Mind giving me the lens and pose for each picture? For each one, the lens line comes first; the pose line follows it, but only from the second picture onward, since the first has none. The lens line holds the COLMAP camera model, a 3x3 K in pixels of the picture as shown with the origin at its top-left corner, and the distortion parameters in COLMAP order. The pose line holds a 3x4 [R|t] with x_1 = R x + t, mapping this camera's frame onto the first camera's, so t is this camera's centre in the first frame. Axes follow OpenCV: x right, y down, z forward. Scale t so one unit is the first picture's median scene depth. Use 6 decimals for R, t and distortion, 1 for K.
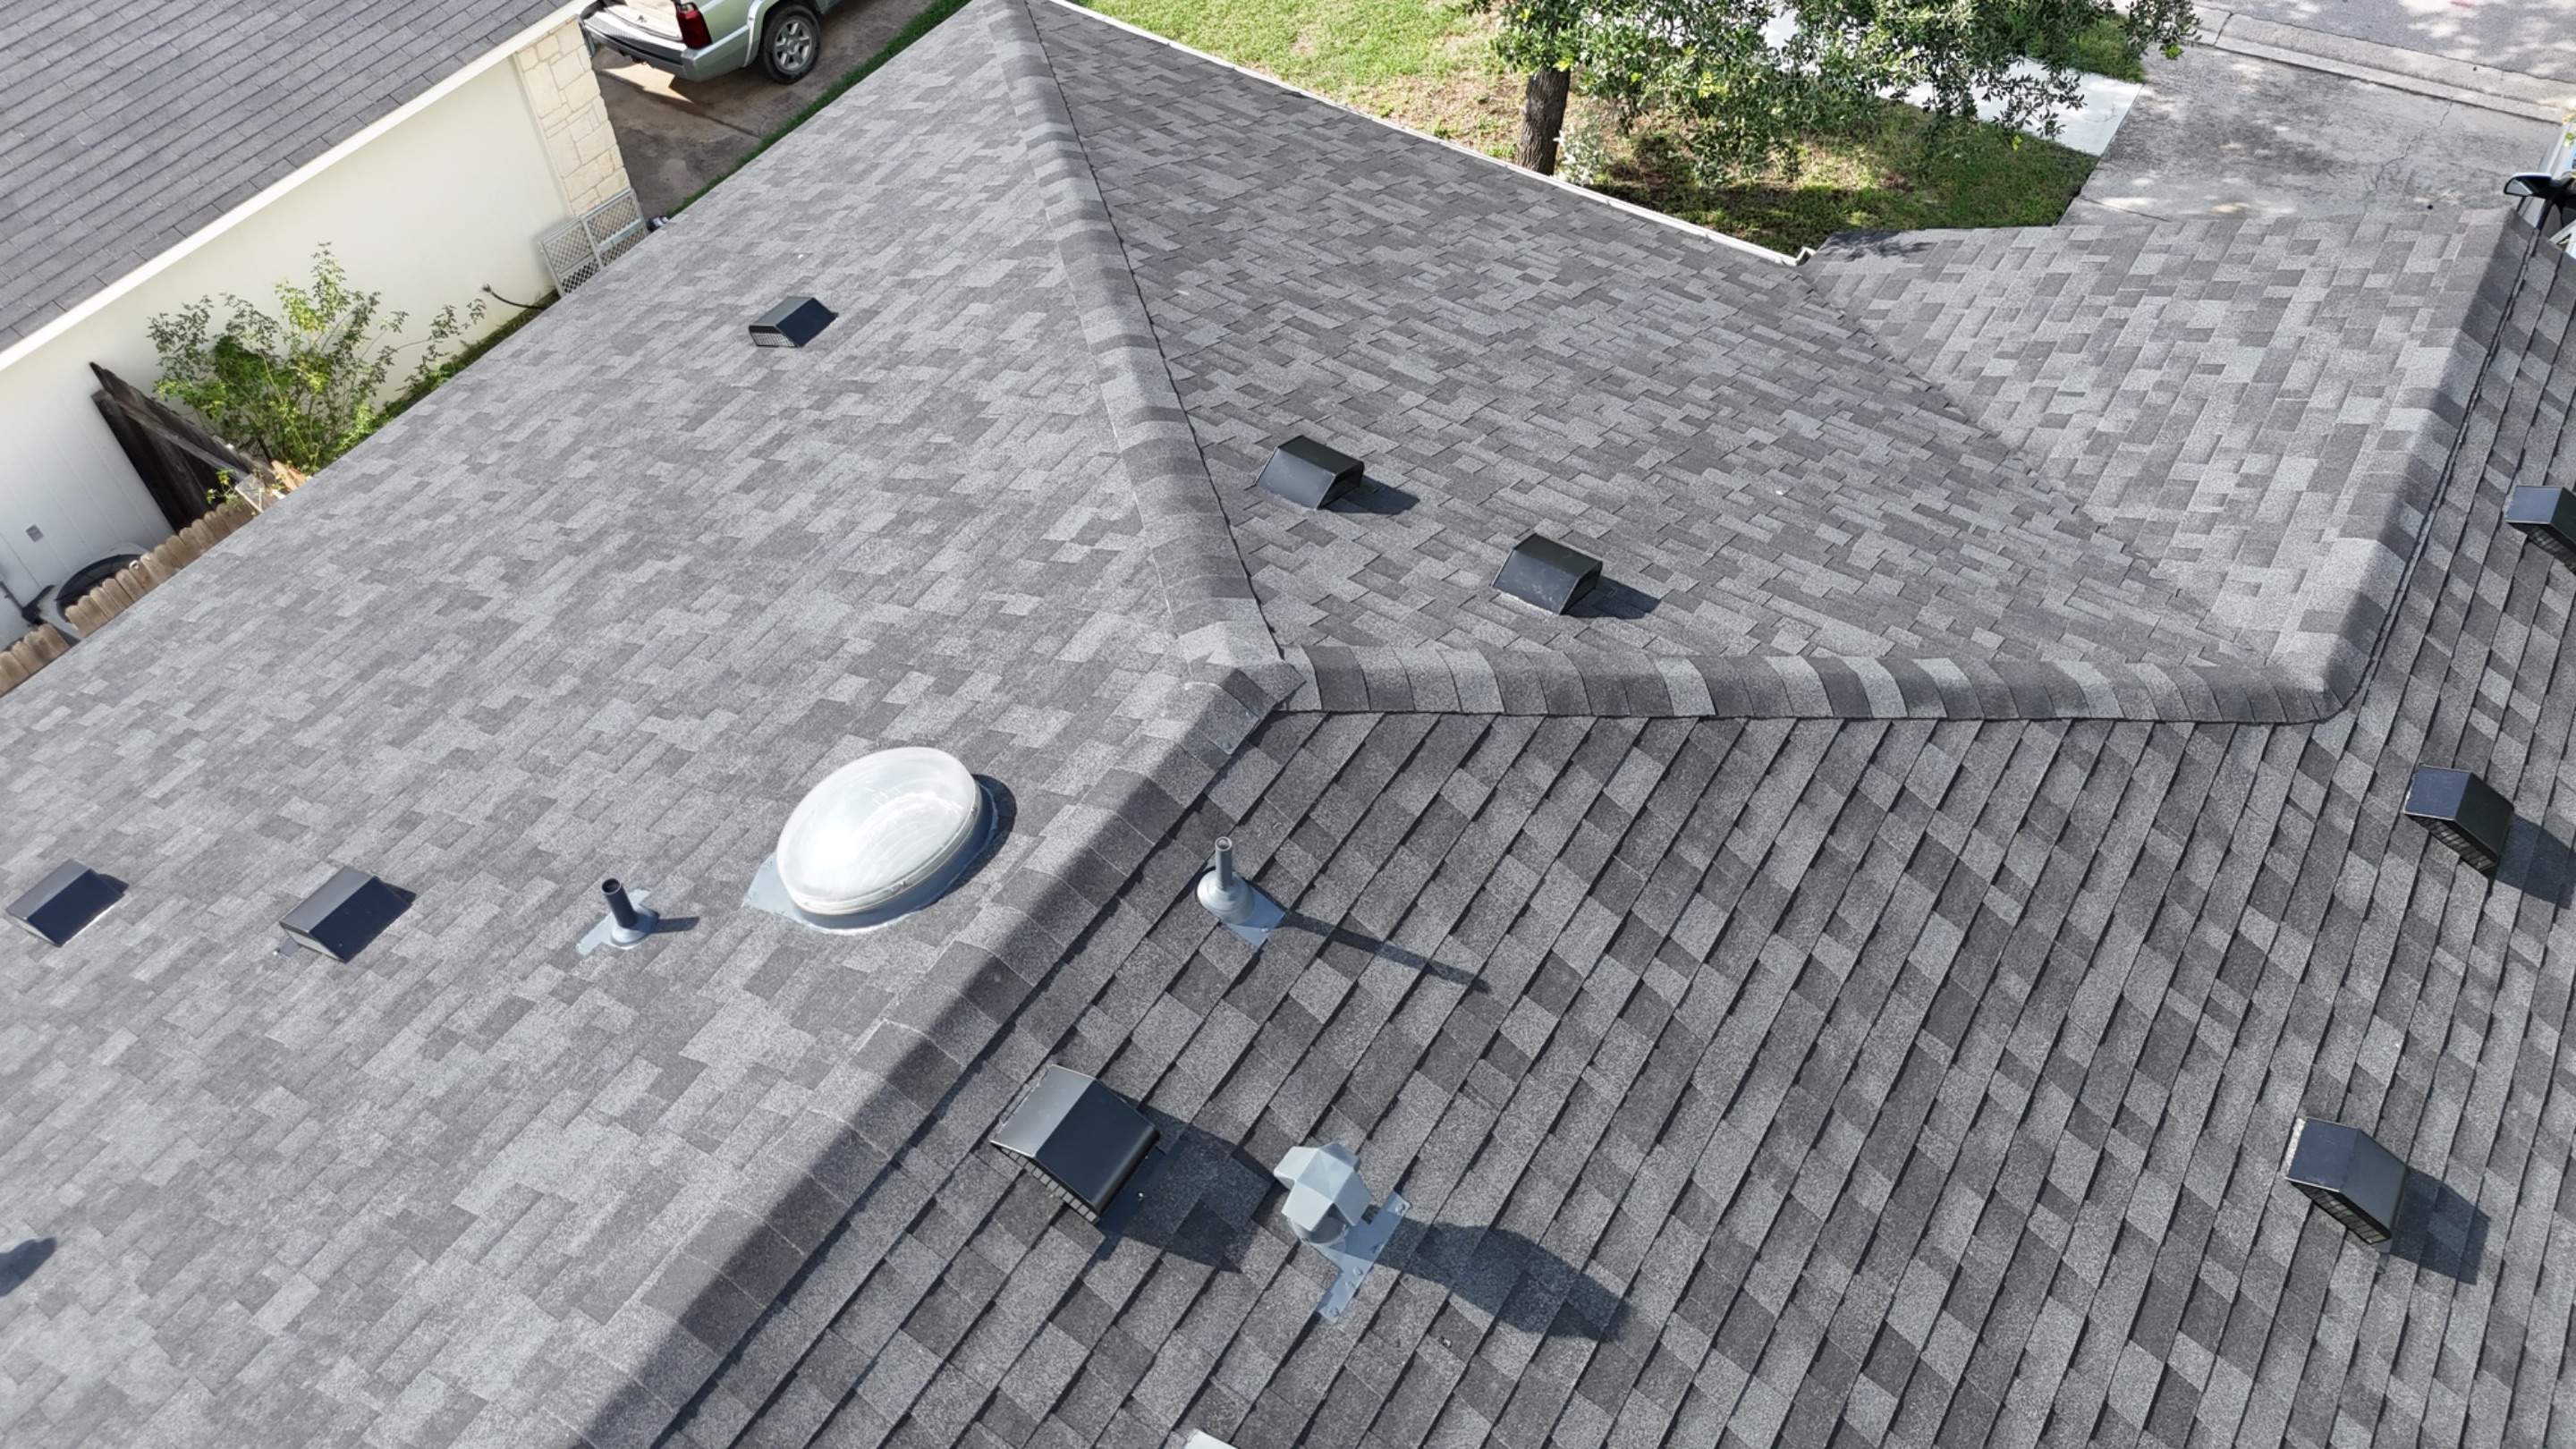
lens RADIAL K [[1902.2, 0, 1291.0], [0, 1902.2, 718.4], [0, 0, 1]] dist [0.078261, -0.080838]
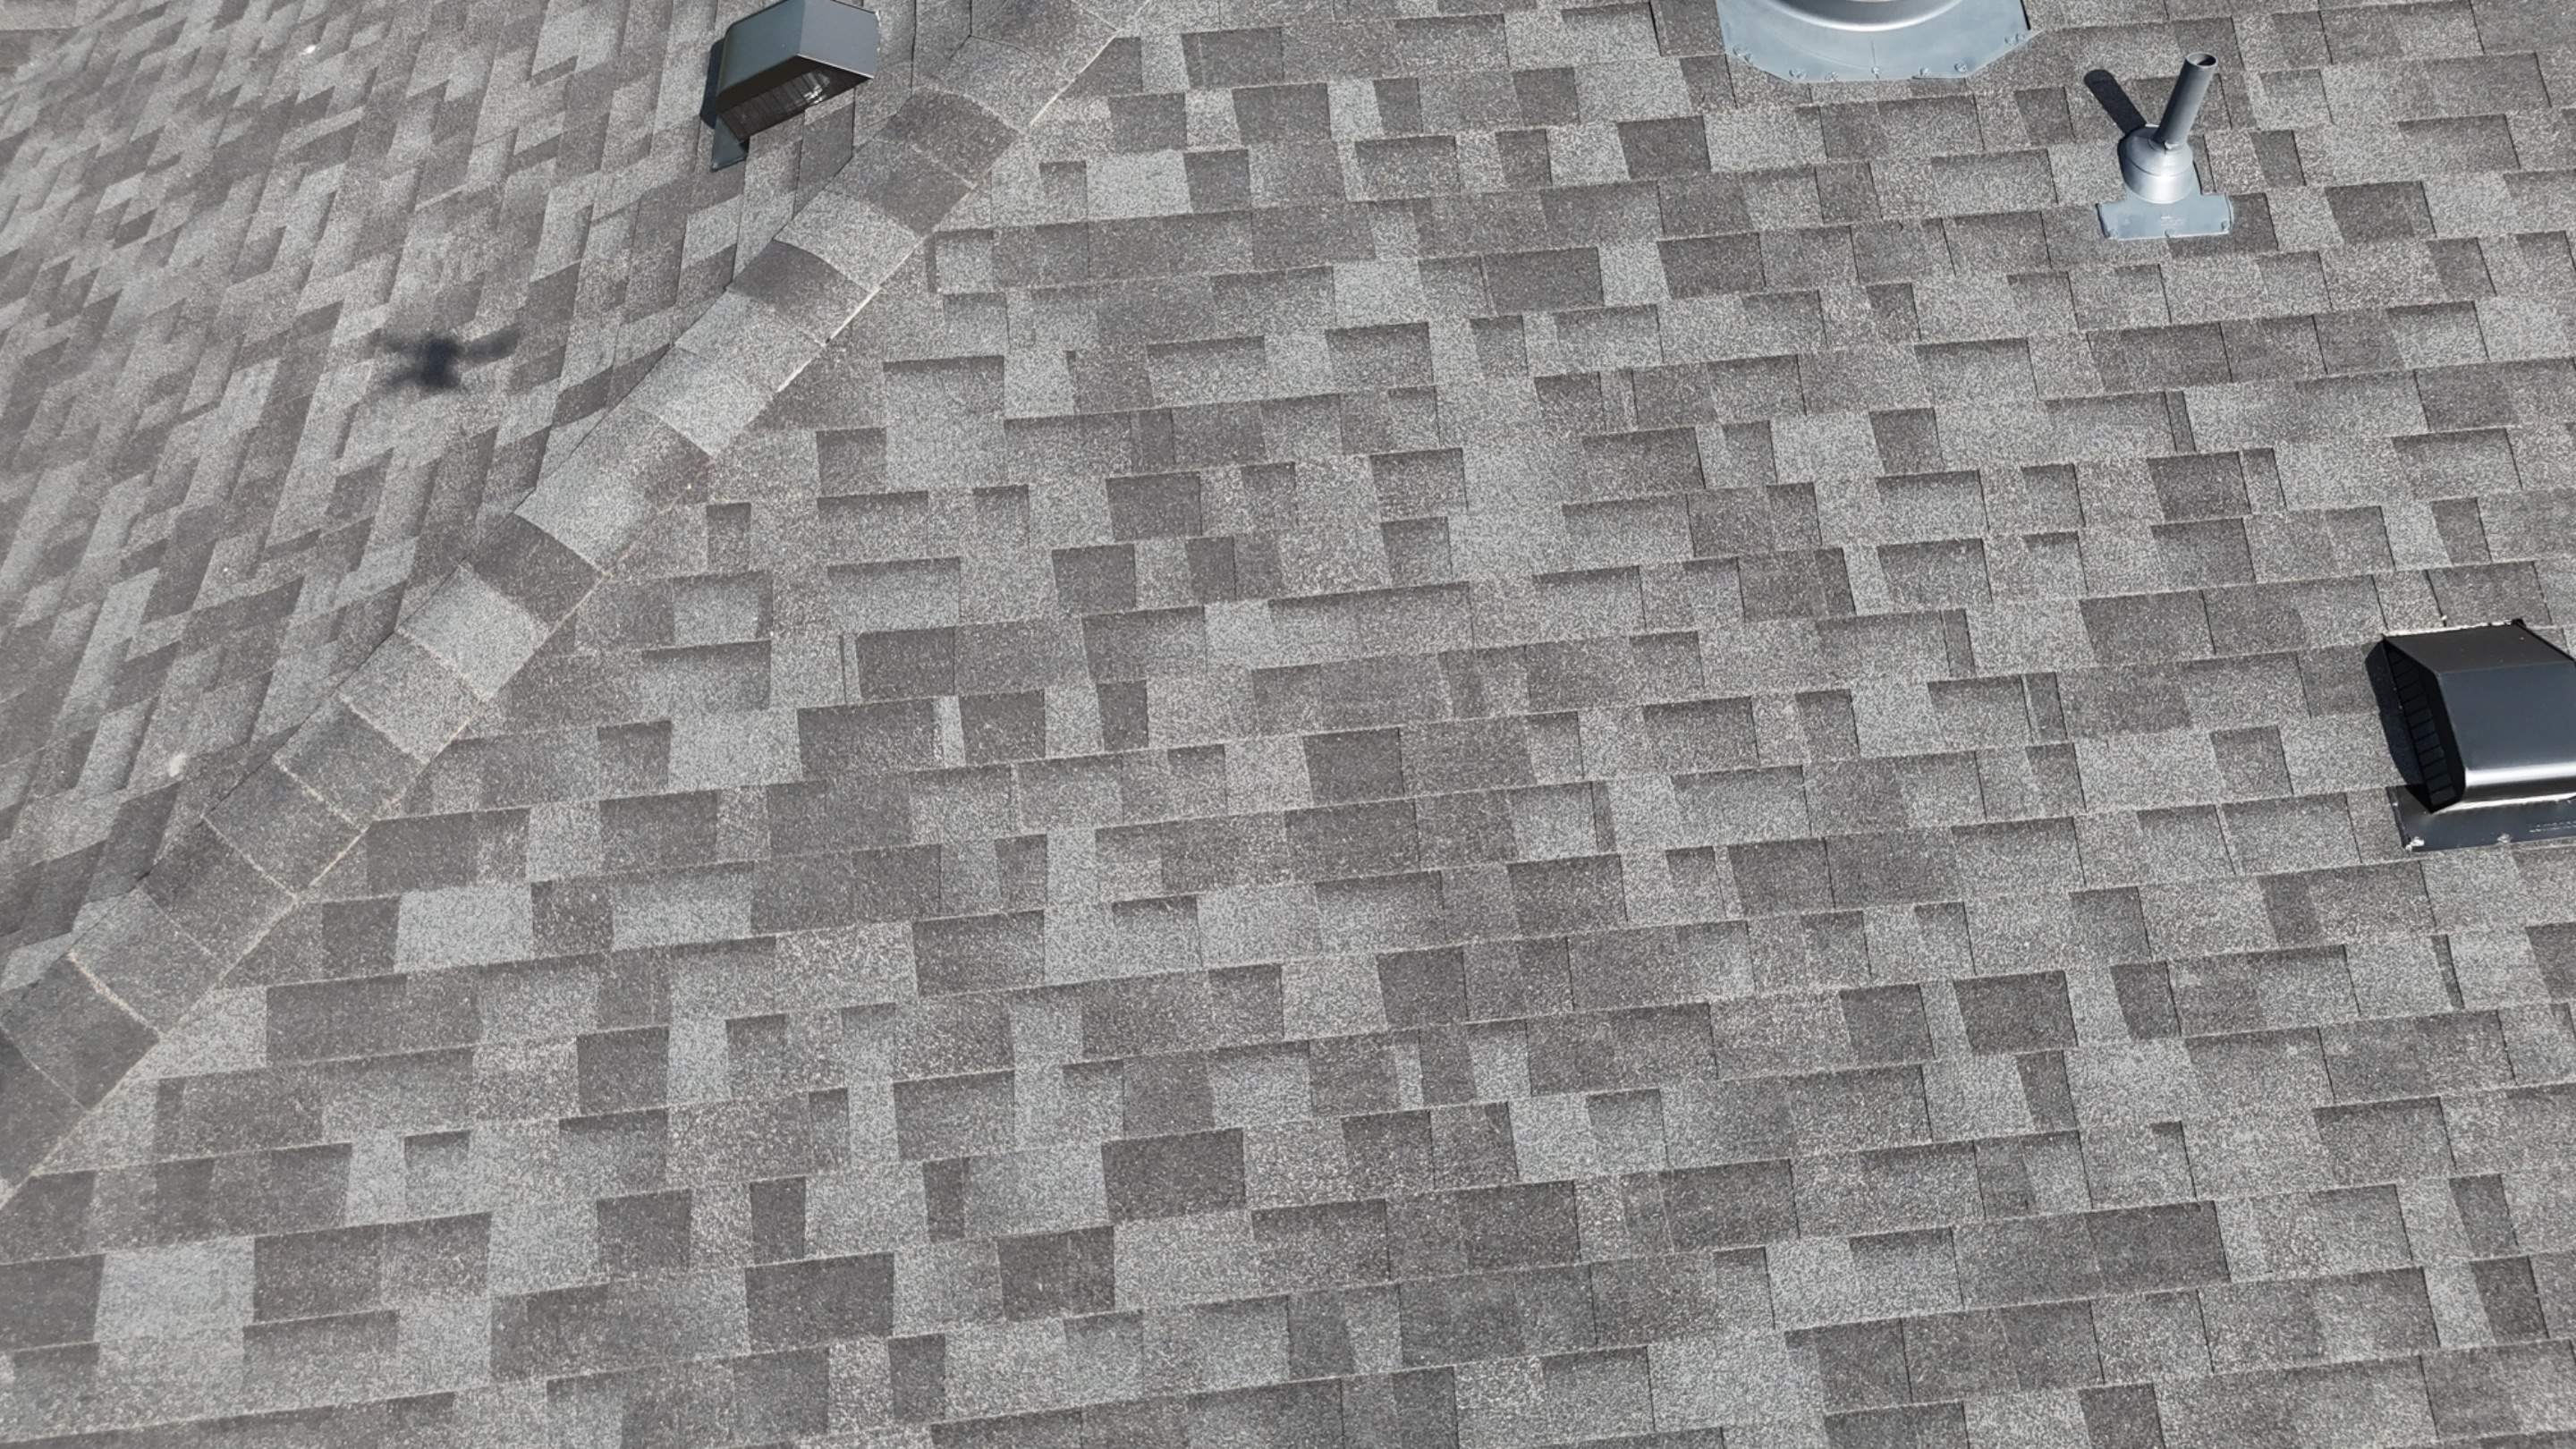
lens RADIAL K [[1902.2, 0, 1291.7], [0, 1902.2, 720.3], [0, 0, 1]] dist [0.078261, -0.080838]
pose [[-0.625589, -0.596897, 0.502347, -0.526513], [0.605665, 0.034276, 0.794982, -0.523303], [-0.491741, 0.801585, 0.340077, 0.929245]]
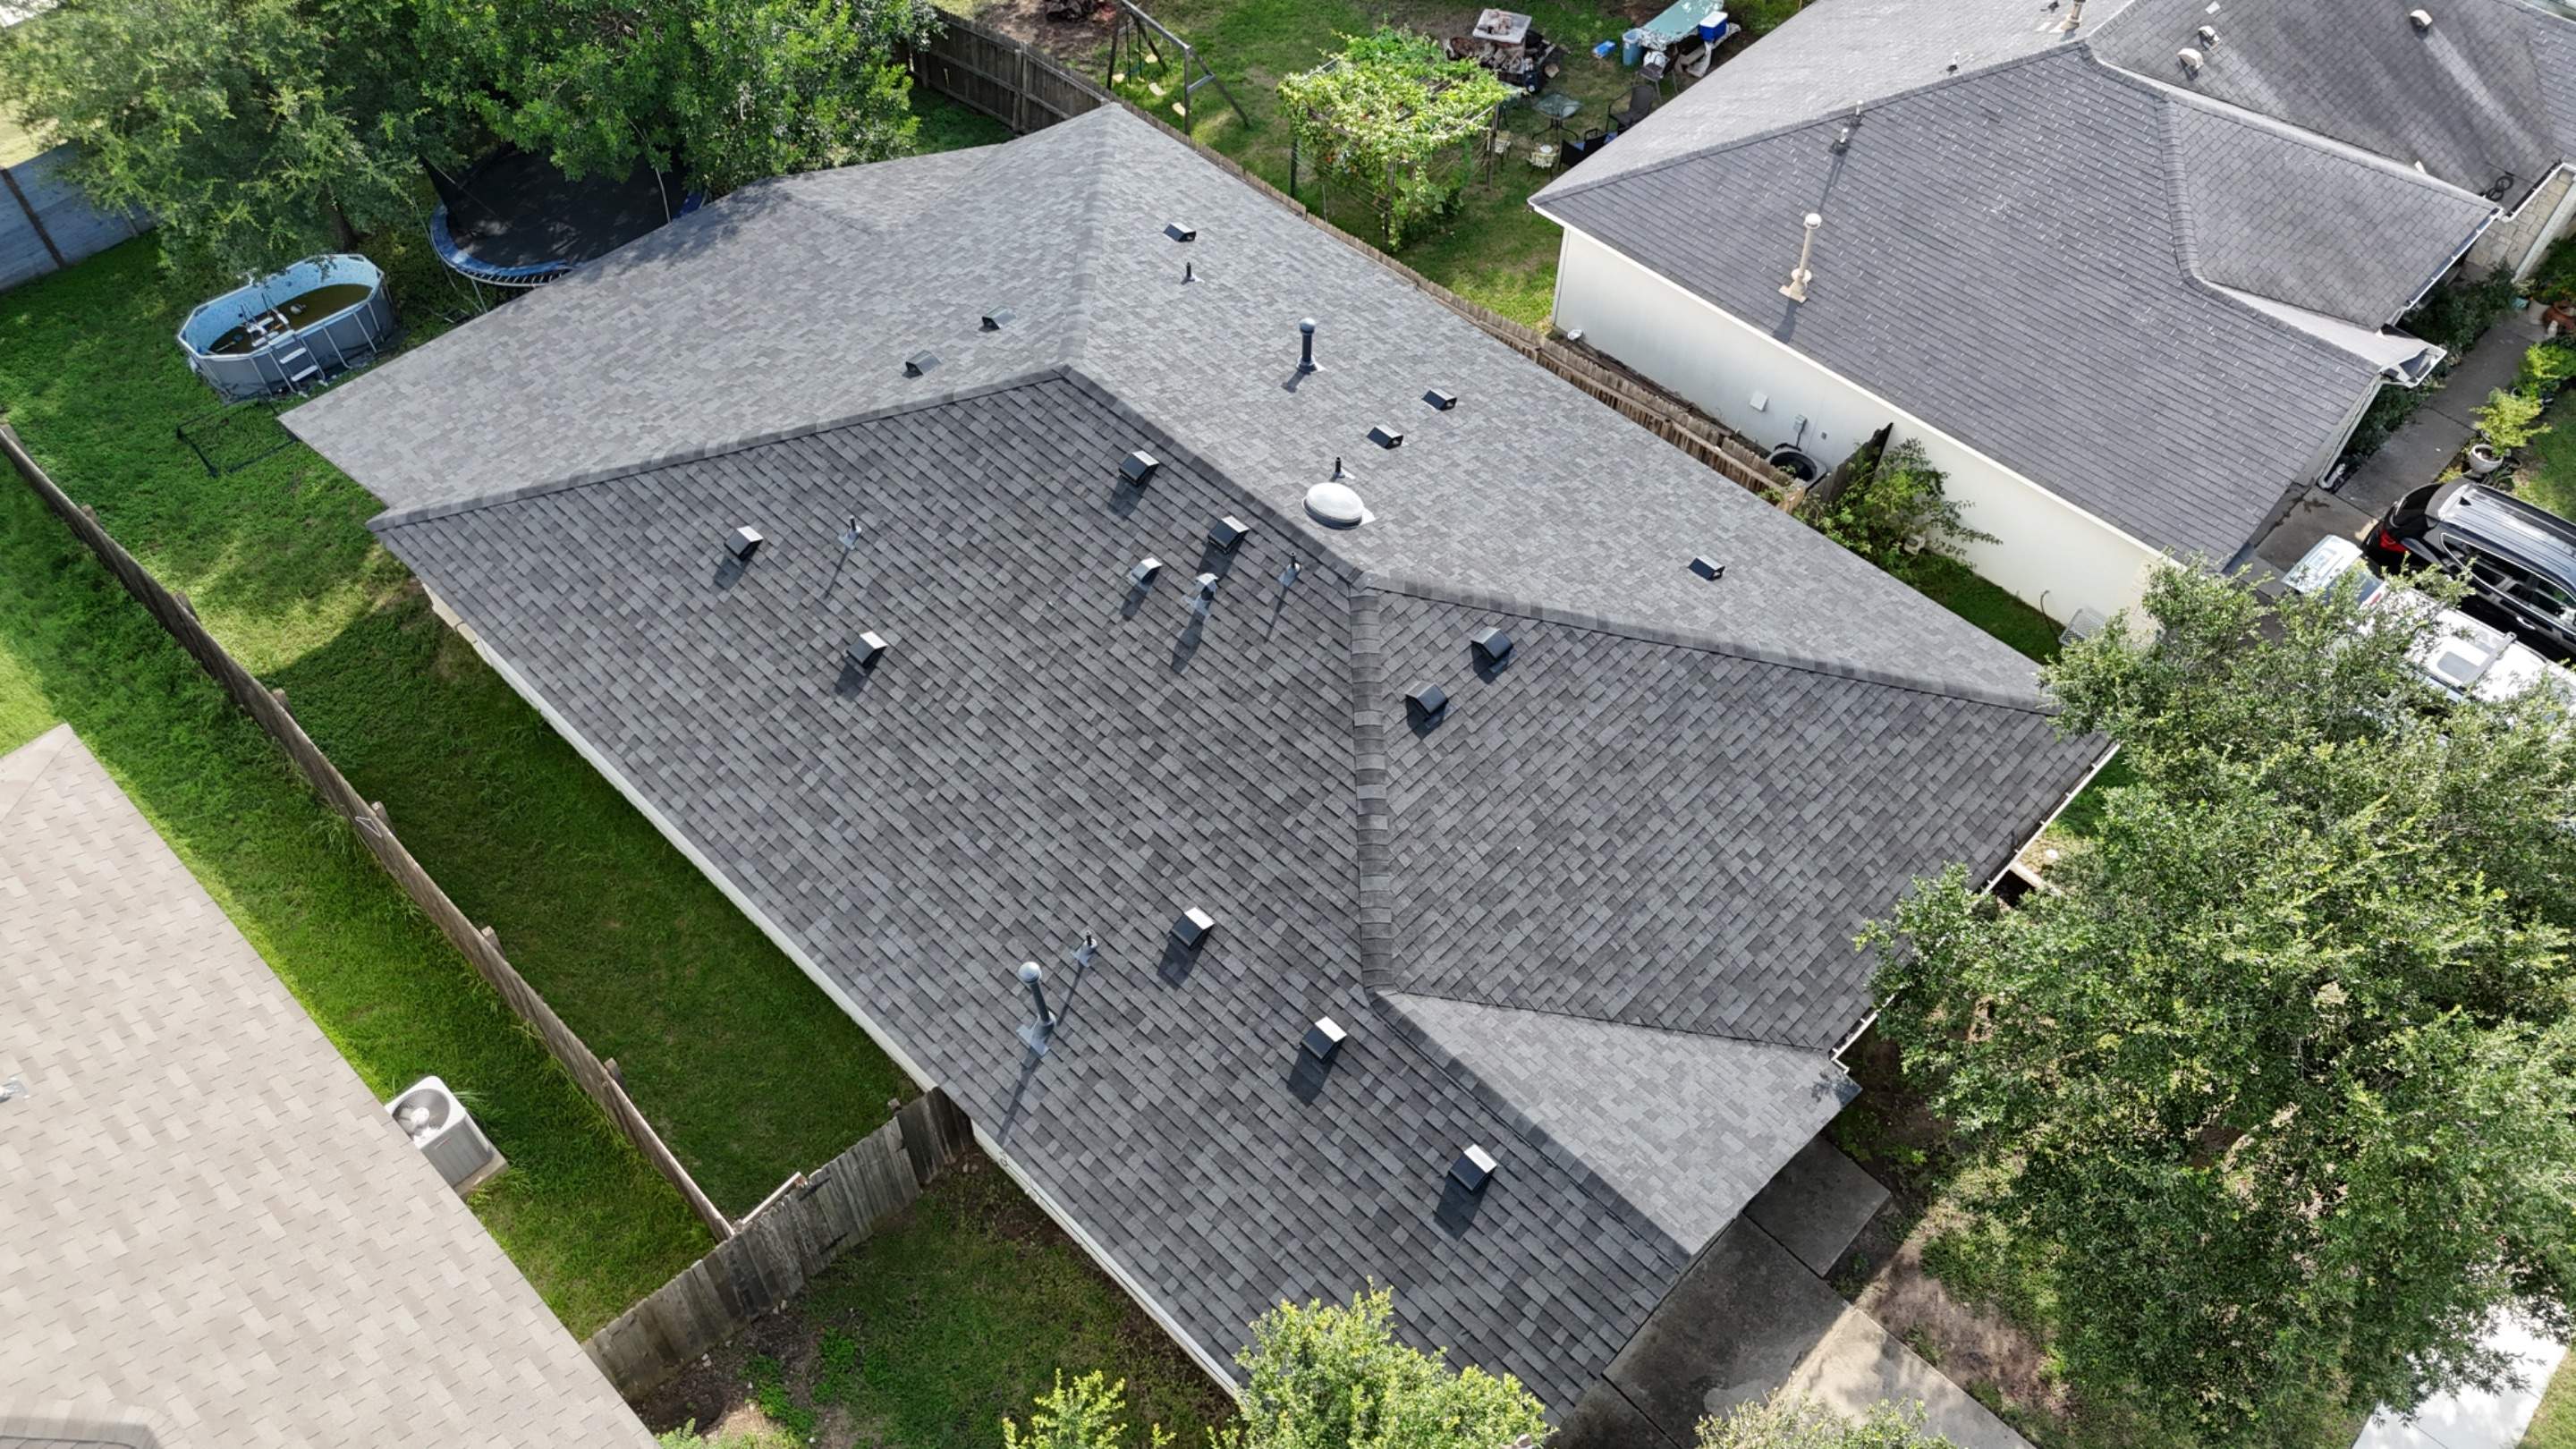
lens RADIAL K [[1902.2, 0, 1296.0], [0, 1902.2, 712.3], [0, 0, 1]] dist [0.078261, -0.080838]
pose [[-0.200273, 0.770778, -0.604808, 1.874150], [-0.760008, 0.267349, 0.592379, -1.572058], [0.618287, 0.578296, 0.532254, -0.591626]]
